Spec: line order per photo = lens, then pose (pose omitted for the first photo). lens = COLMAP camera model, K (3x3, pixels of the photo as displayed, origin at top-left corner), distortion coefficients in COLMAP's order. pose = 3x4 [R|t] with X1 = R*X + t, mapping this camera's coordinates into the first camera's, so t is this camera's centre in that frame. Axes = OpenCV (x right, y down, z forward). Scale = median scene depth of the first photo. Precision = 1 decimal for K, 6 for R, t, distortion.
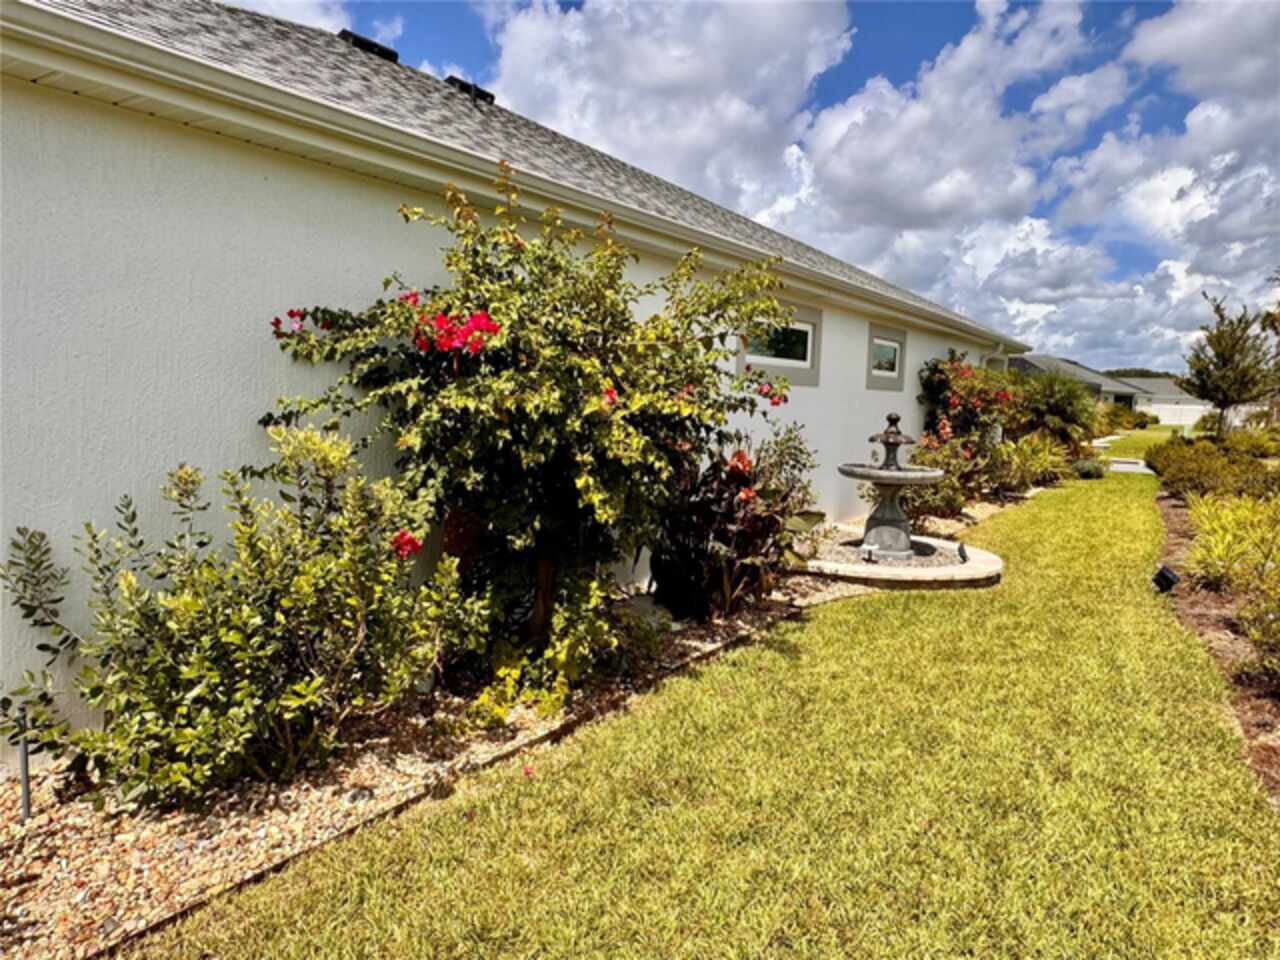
lens RADIAL K [[817.9, 0, 640.0], [0, 817.9, 480.0], [0, 0, 1]] dist [0.001606, 0.000800]
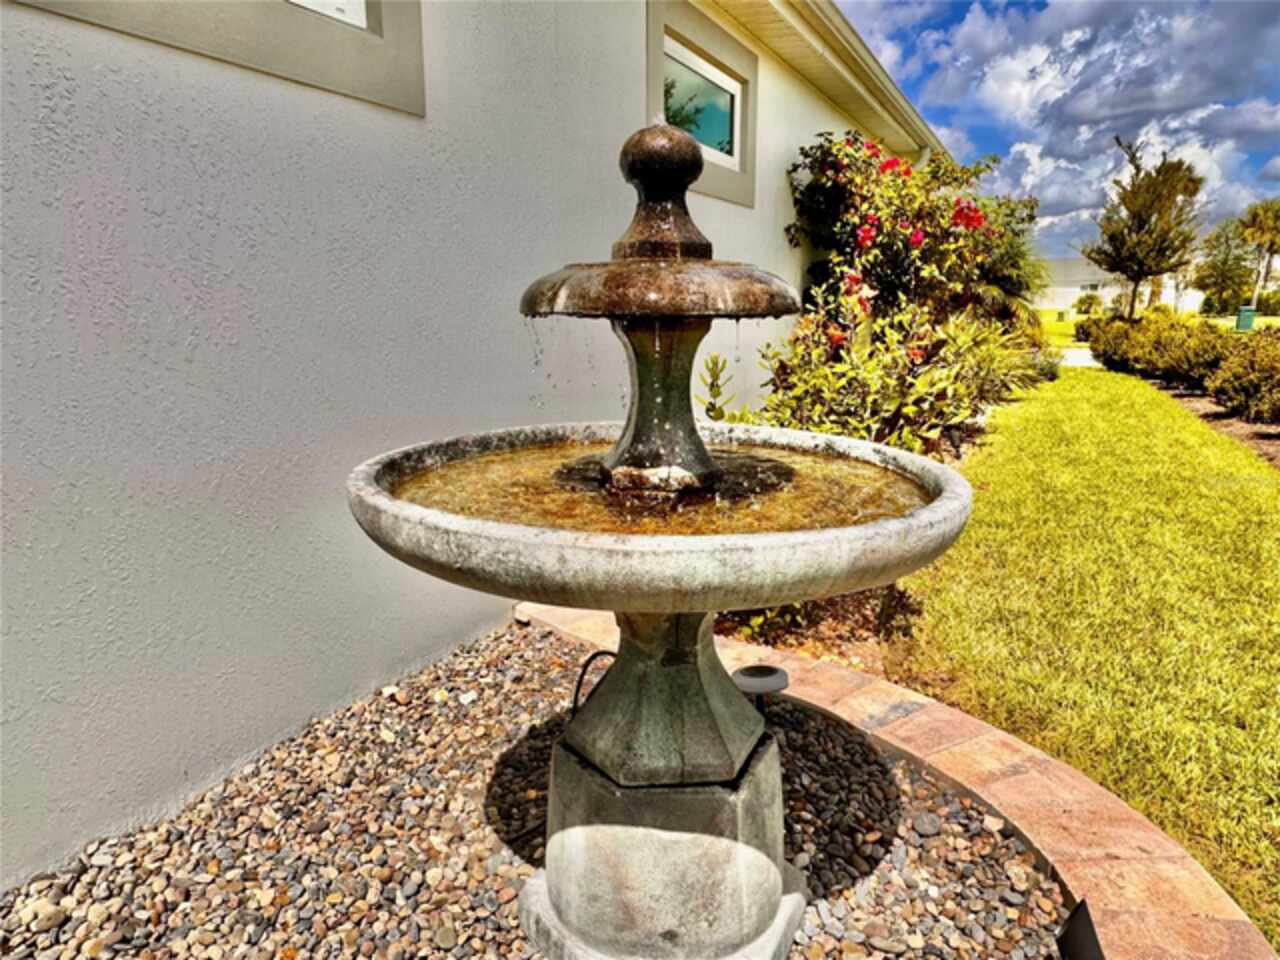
lens RADIAL K [[817.9, 0, 640.0], [0, 817.9, 480.0], [0, 0, 1]] dist [0.001606, 0.000800]
pose [[0.987233, -0.067212, 0.144408, 0.078663], [0.050739, 0.992084, 0.114873, -0.008665], [-0.150985, -0.106079, 0.982828, 0.235727]]
